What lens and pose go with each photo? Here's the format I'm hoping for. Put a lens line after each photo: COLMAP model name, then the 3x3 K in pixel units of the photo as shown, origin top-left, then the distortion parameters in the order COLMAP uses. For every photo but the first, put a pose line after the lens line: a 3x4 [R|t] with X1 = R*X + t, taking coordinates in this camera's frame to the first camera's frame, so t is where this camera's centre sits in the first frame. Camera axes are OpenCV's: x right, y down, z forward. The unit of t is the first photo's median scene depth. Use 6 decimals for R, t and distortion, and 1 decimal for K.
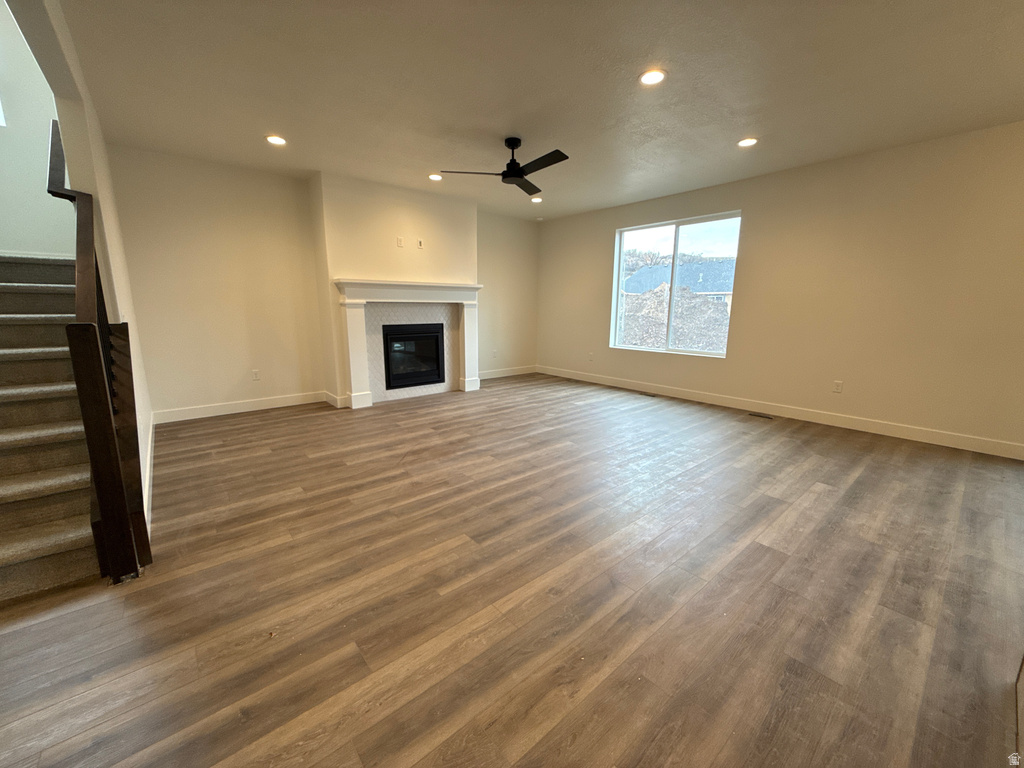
lens RADIAL K [[406.9, 0, 511.5], [0, 406.9, 388.2], [0, 0, 1]] dist [-0.006928, 0.001001]
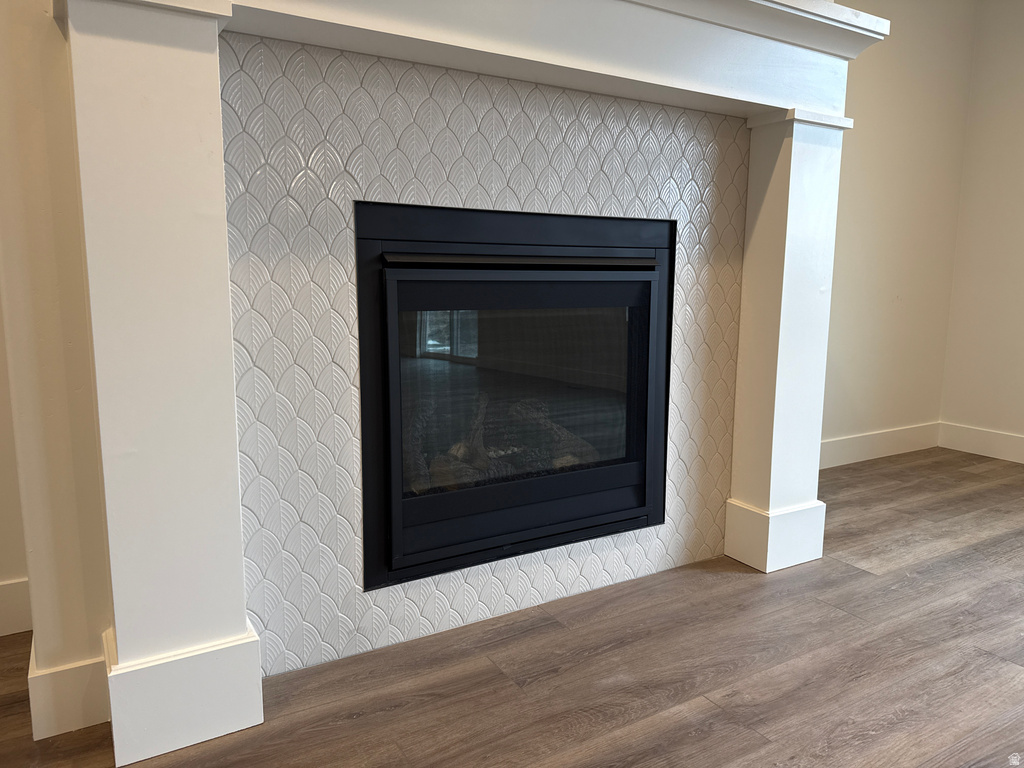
lens RADIAL K [[710.1, 0, 510.6], [0, 710.1, 382.3], [0, 0, 1]] dist [0.003409, -0.012166]
pose [[0.986754, 0.023588, -0.160498, -0.188319], [-0.032518, 0.998052, -0.053245, -0.063027], [0.158929, 0.057759, 0.985599, 0.662487]]
